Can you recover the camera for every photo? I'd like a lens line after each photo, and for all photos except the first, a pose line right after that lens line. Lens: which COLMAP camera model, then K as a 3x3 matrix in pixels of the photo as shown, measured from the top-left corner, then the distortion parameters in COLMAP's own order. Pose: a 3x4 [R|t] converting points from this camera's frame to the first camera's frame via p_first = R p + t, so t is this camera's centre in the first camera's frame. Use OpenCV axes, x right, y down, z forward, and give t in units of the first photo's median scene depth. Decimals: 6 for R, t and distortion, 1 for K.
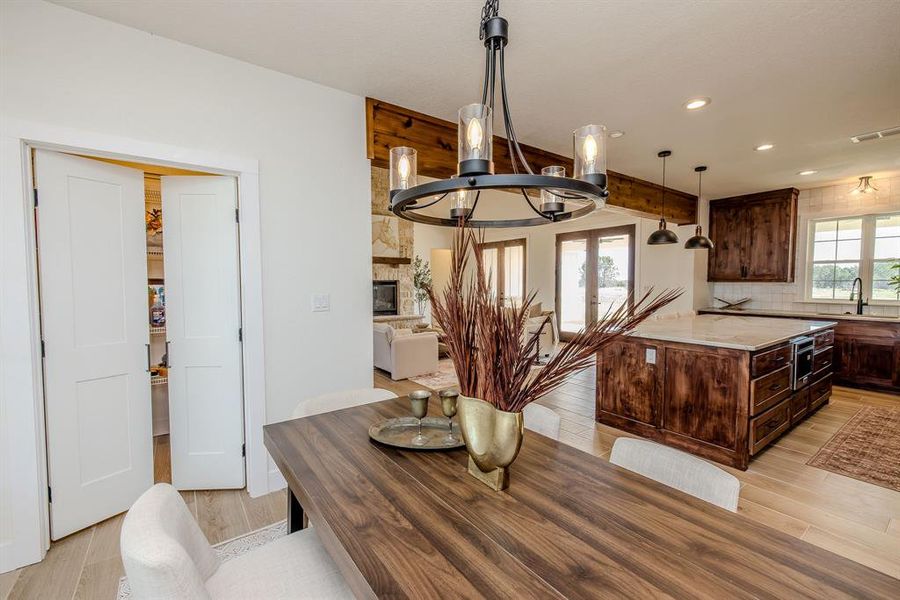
lens RADIAL K [[383.8, 0, 450.0], [0, 383.8, 300.0], [0, 0, 1]] dist [0.002025, 0.000255]
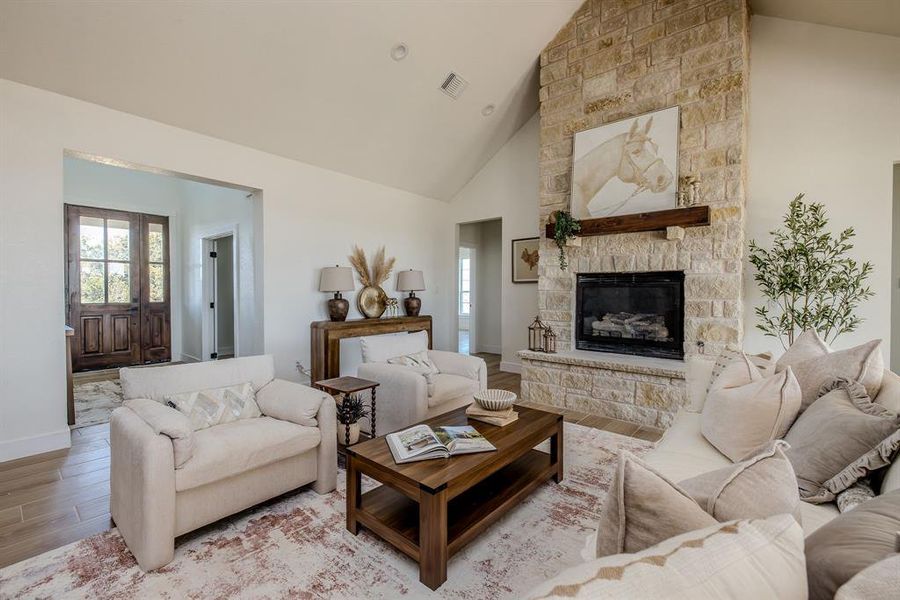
lens RADIAL K [[383.8, 0, 450.0], [0, 383.8, 300.0], [0, 0, 1]] dist [0.002025, 0.000255]
pose [[0.252746, 0.025382, -0.967200, 0.182500], [-0.045939, 0.998843, 0.014208, -0.016652], [0.966442, 0.040841, 0.253619, 0.693987]]
